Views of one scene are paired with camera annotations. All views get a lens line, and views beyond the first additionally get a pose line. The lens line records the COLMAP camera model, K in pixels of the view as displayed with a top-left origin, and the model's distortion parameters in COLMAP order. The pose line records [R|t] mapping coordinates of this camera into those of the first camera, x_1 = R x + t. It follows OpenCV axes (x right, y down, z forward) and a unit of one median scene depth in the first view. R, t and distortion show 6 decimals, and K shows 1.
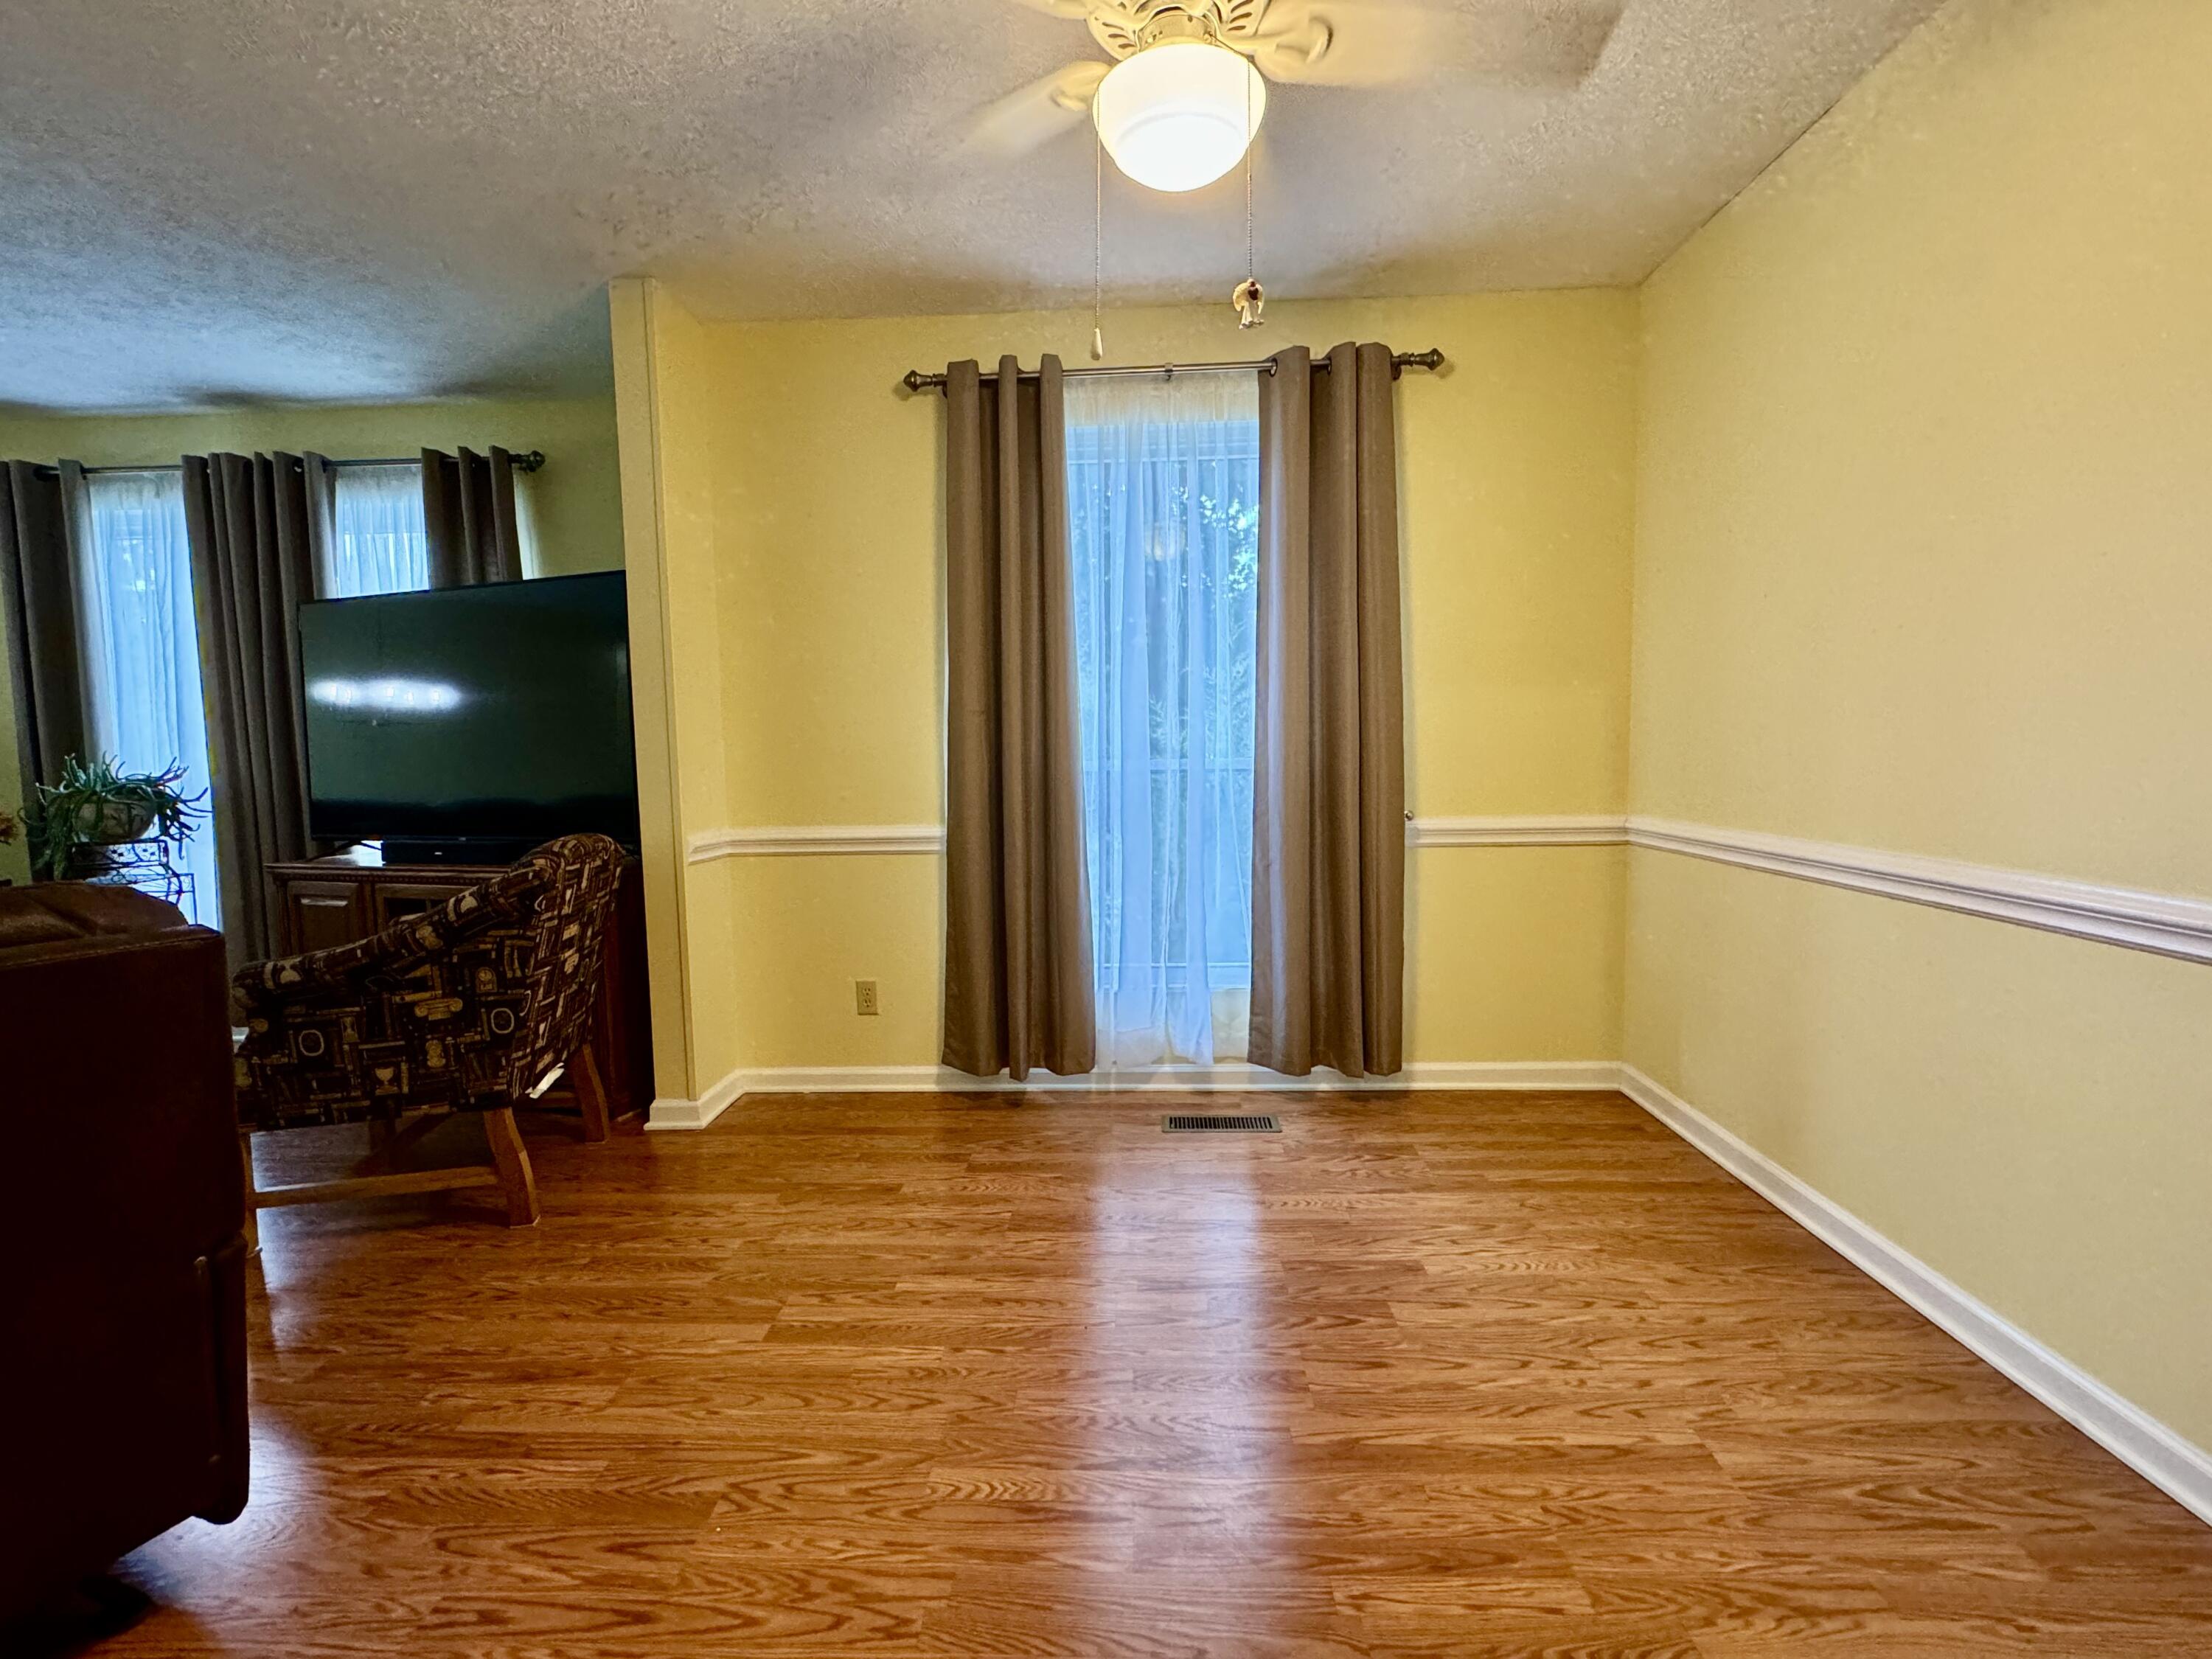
lens RADIAL K [[1033.8, 0, 1106.0], [0, 1033.8, 829.5], [0, 0, 1]] dist [-0.002112, -0.000384]
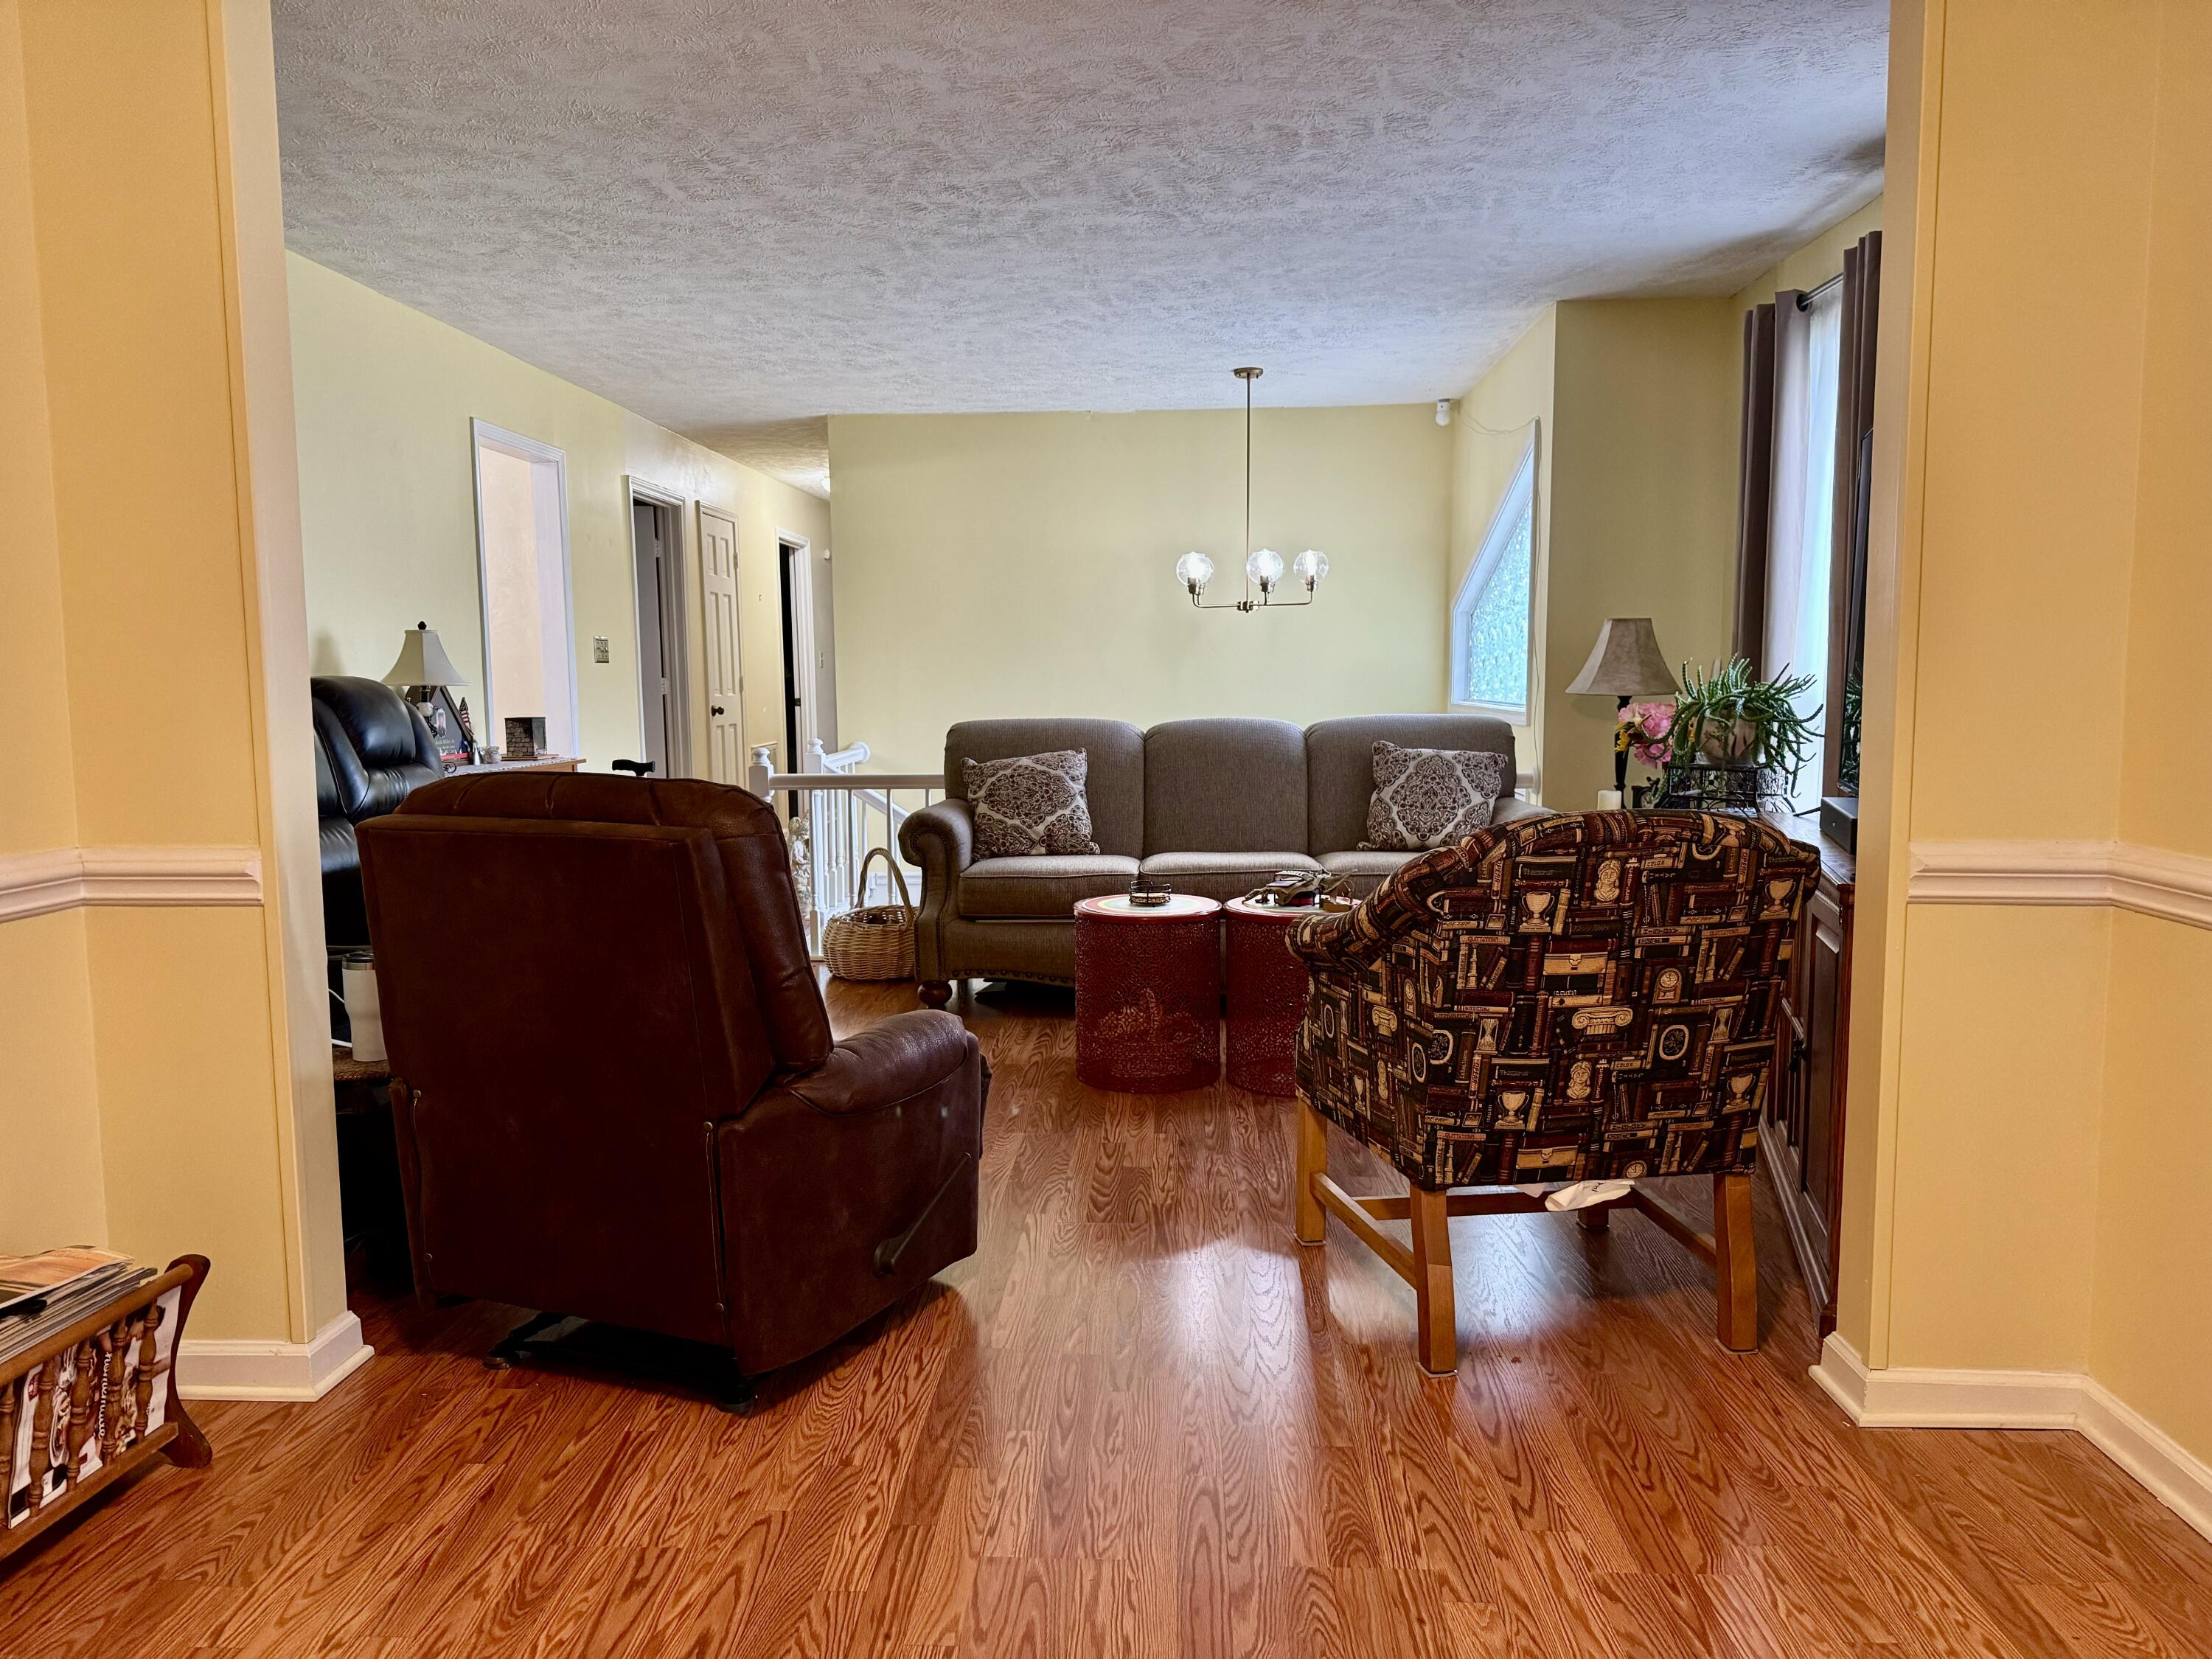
lens RADIAL K [[1568.1, 0, 1106.0], [0, 1568.1, 829.5], [0, 0, 1]] dist [0.006648, 0.000769]
pose [[-0.015819, 0.120607, -0.992574, 0.385328], [-0.076701, 0.989627, 0.121472, -0.069445], [0.996929, 0.078053, -0.006404, 0.711422]]
